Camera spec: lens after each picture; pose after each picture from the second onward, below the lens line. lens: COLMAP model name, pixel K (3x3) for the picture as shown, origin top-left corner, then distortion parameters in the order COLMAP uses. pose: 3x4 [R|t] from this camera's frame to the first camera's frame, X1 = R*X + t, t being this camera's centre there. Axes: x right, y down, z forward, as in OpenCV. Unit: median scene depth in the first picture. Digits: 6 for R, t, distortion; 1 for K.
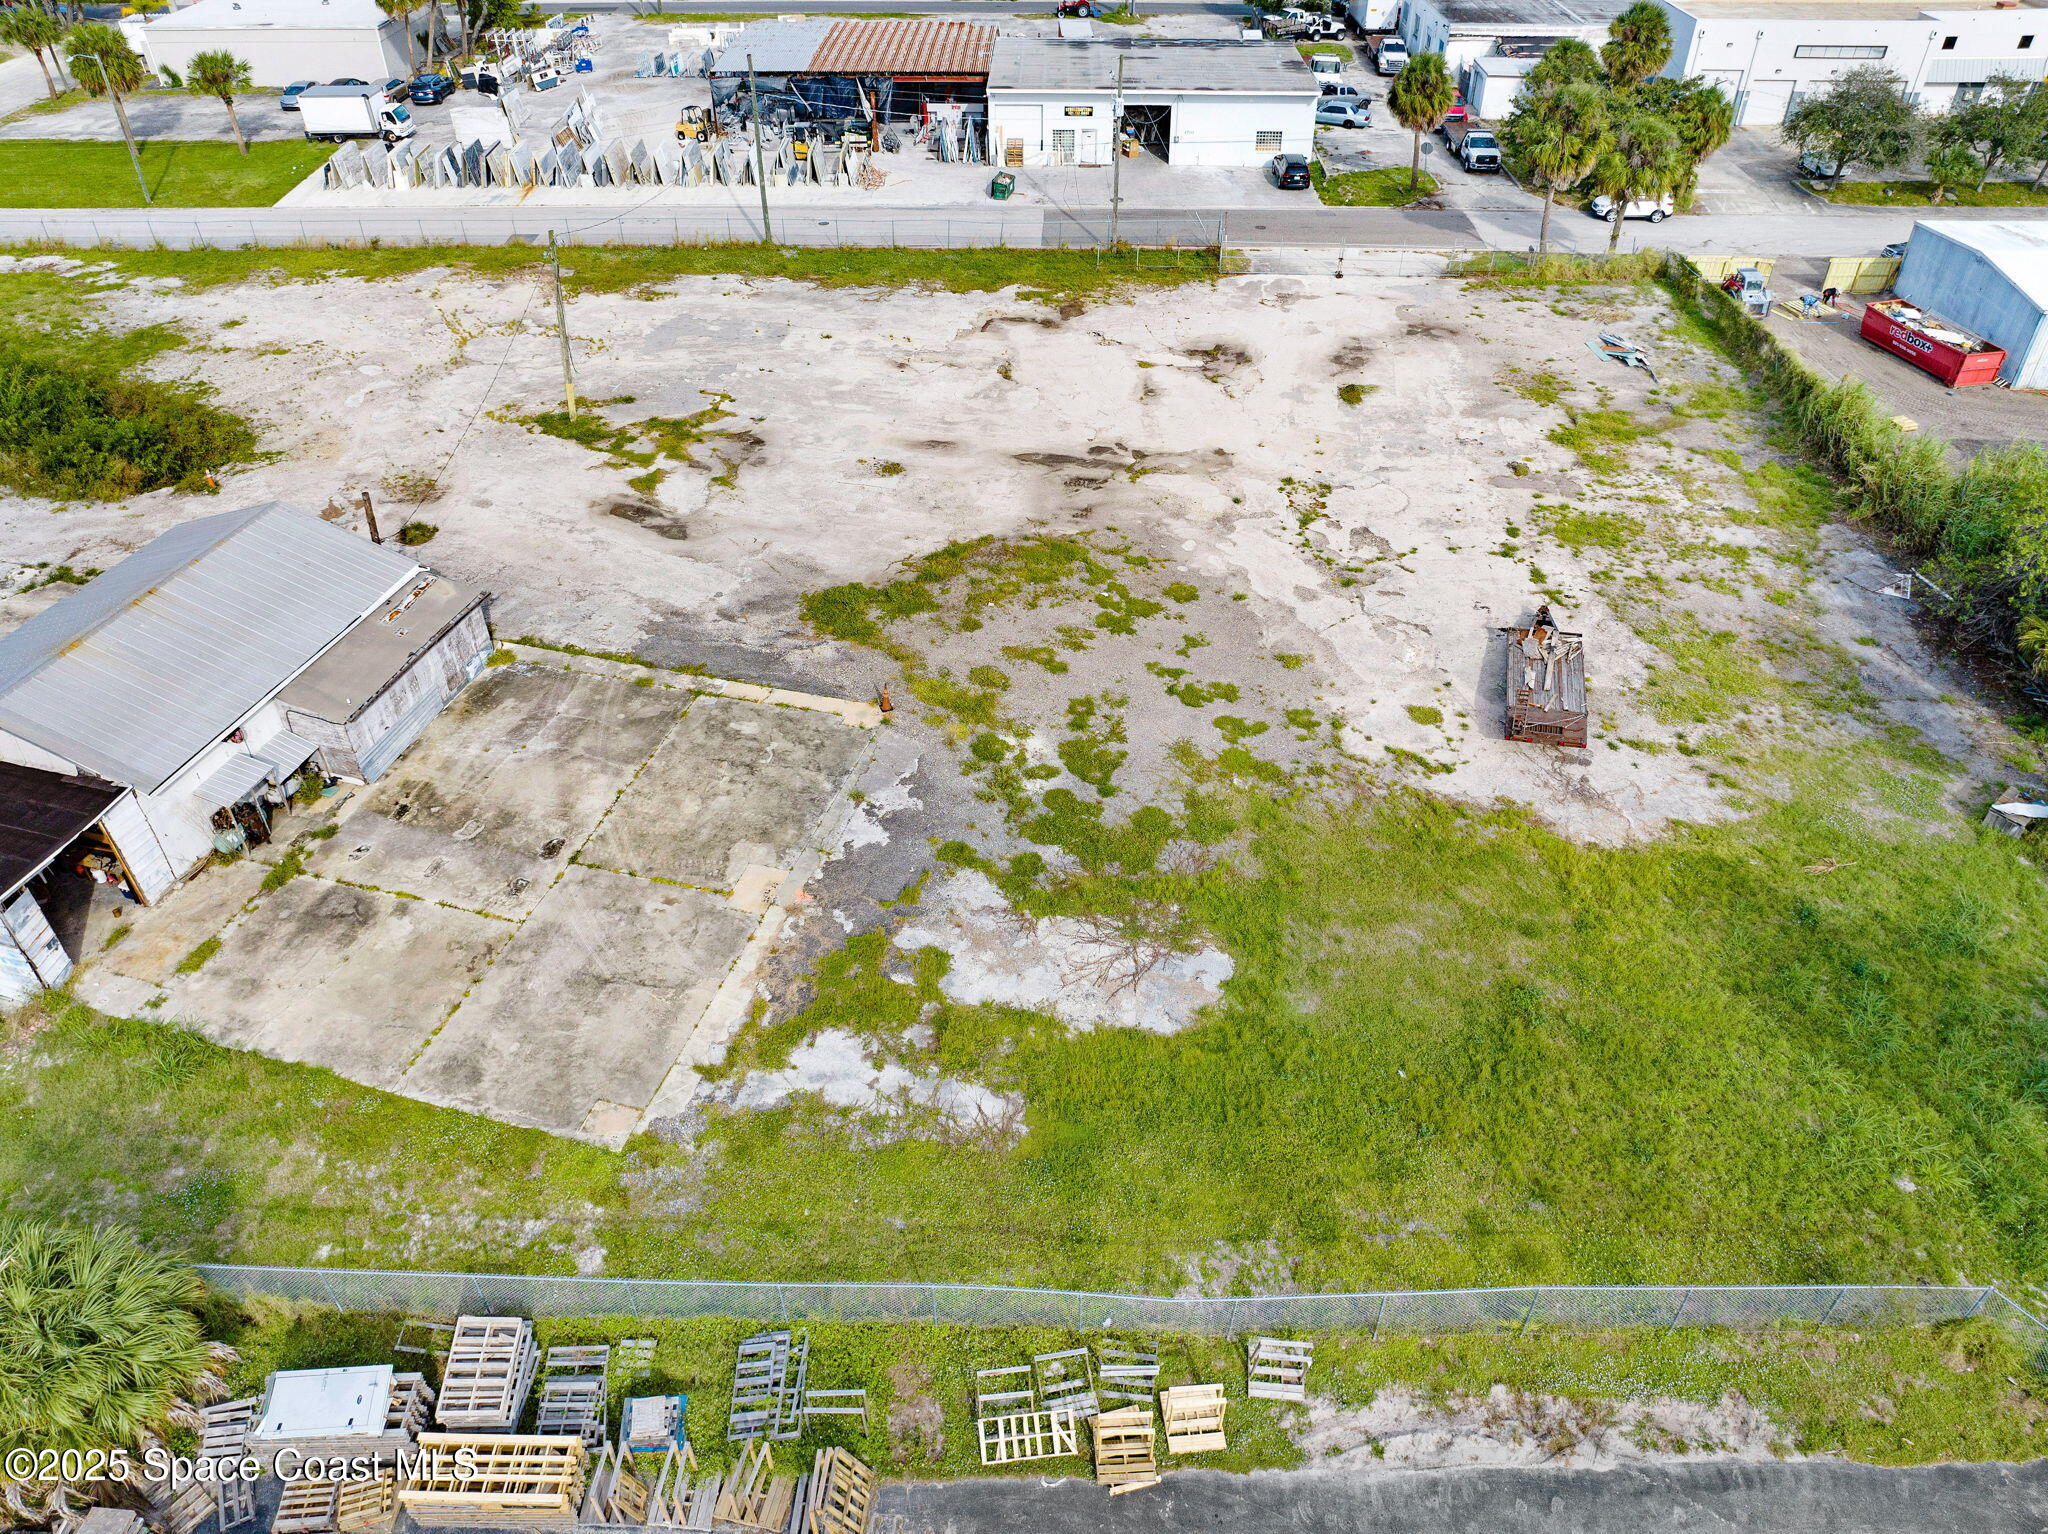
lens RADIAL K [[1519.1, 0, 1034.5], [0, 1519.1, 652.0], [0, 0, 1]] dist [-0.044261, 0.000696]
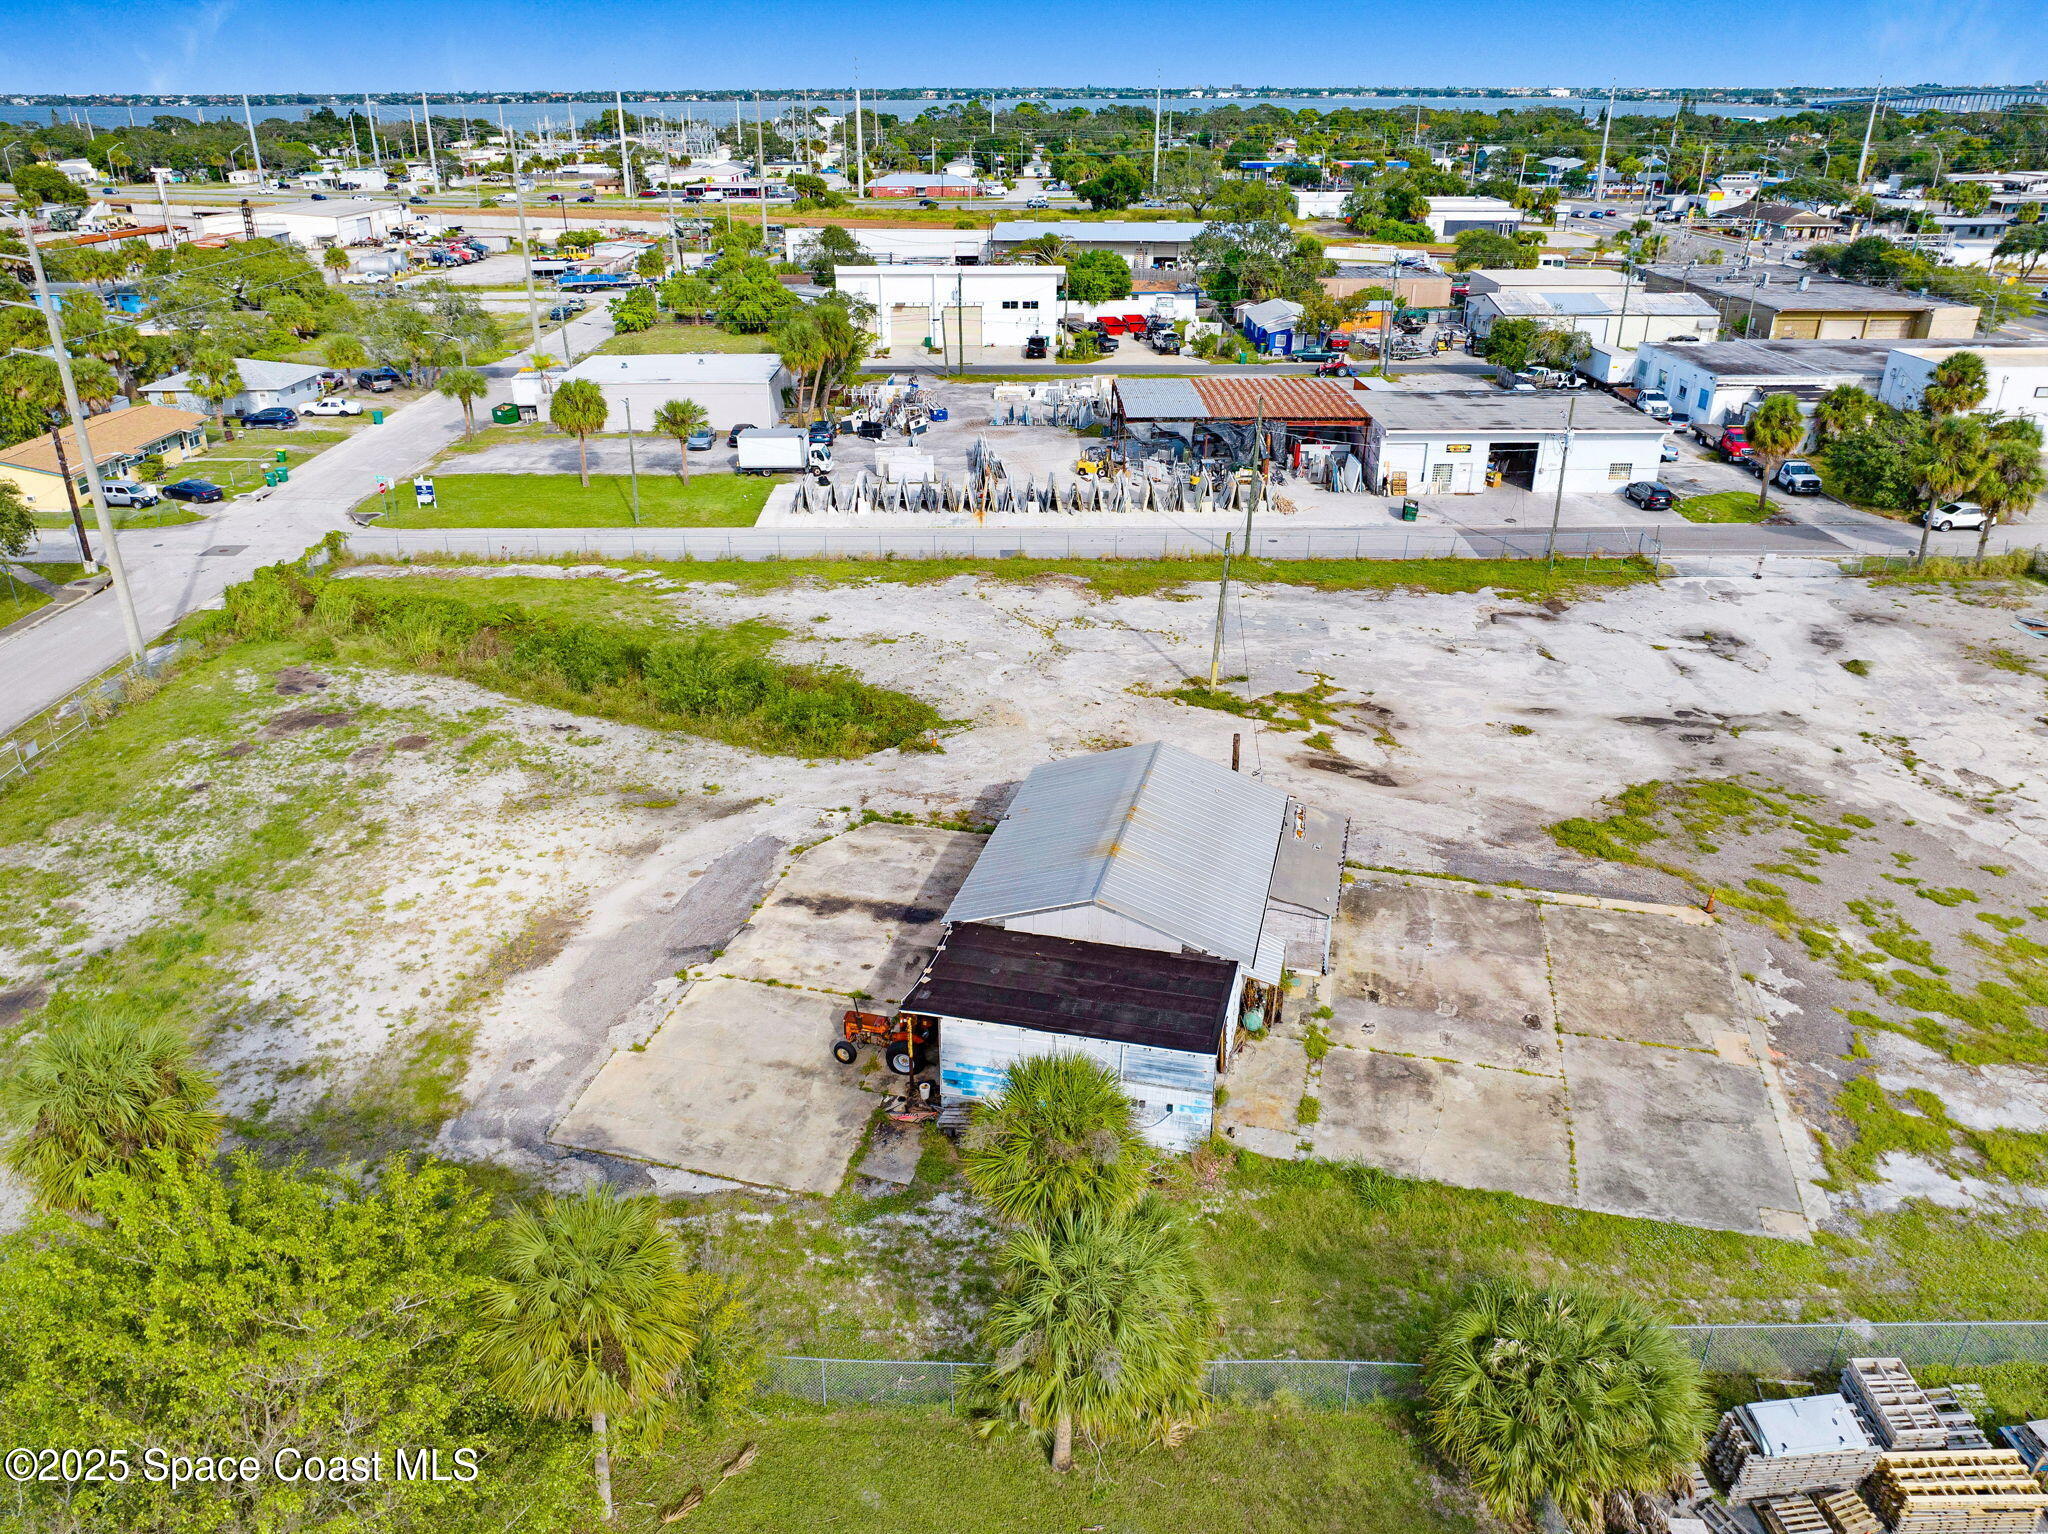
lens RADIAL K [[1519.1, 0, 1034.5], [0, 1519.1, 652.0], [0, 0, 1]] dist [-0.044261, 0.000696]
pose [[0.999637, -0.009864, 0.025088, -0.542179], [0.015325, 0.973572, -0.227866, 0.084011], [-0.022178, 0.228168, 0.973369, -0.125841]]
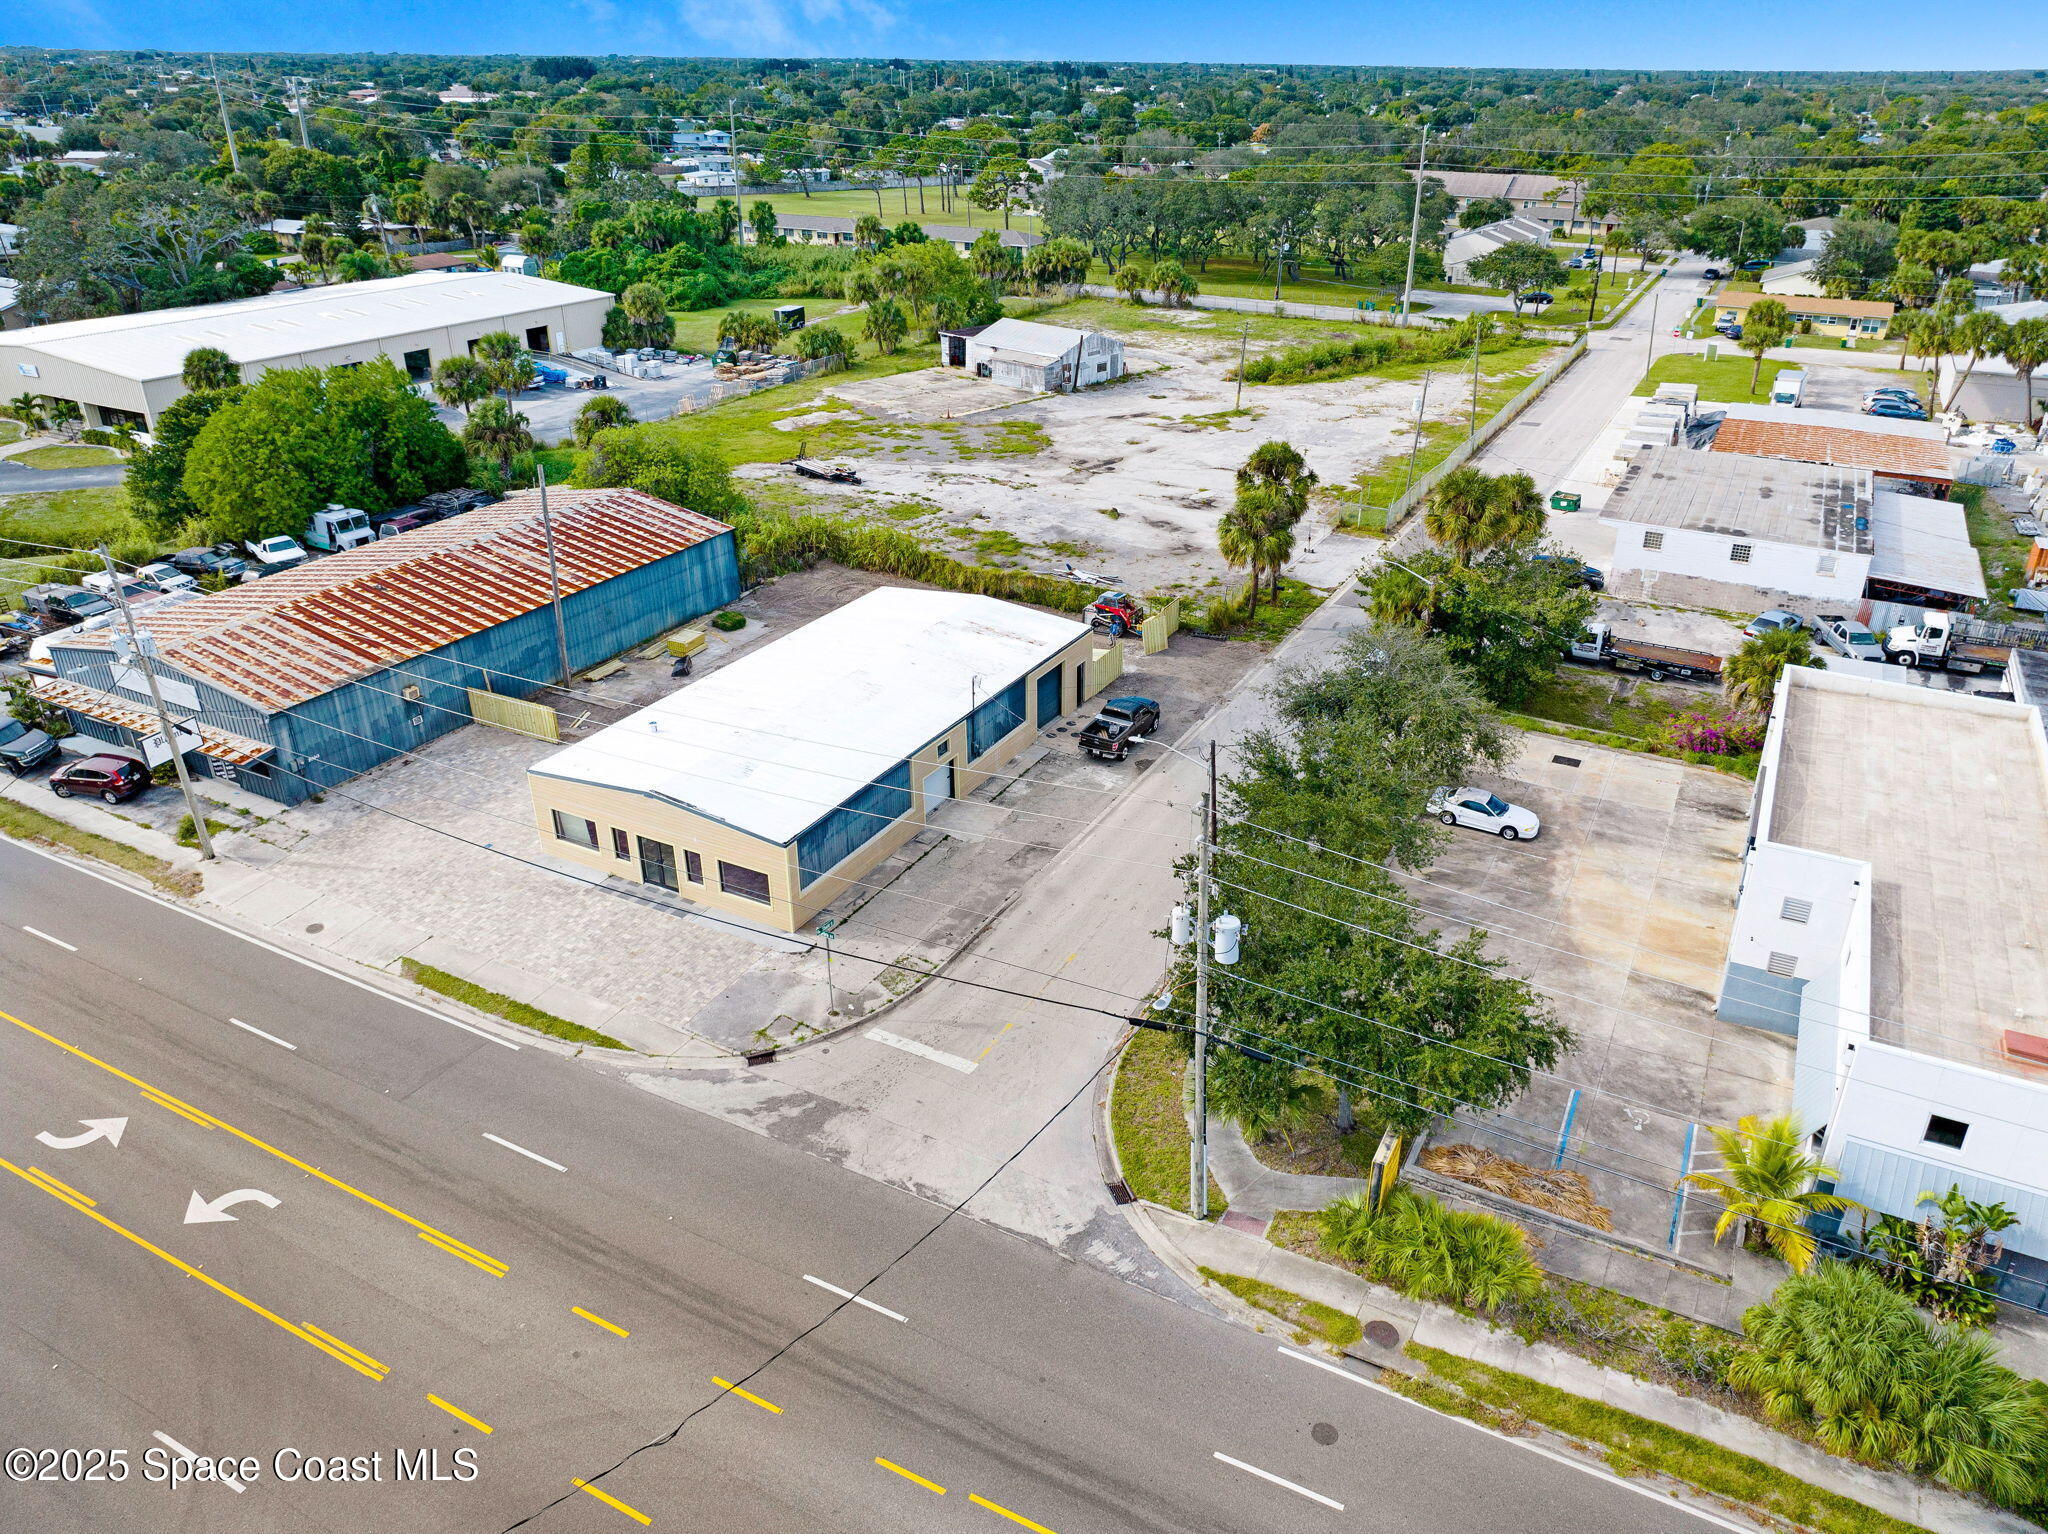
lens RADIAL K [[1521.0, 0, 1025.8], [0, 1521.0, 605.1], [0, 0, 1]] dist [-0.034821, 0.003051]
pose [[-0.463024, 0.292884, -0.836557, 1.930973], [-0.506863, 0.686777, 0.520987, -1.065113], [0.727117, 0.665249, -0.169543, 1.535964]]
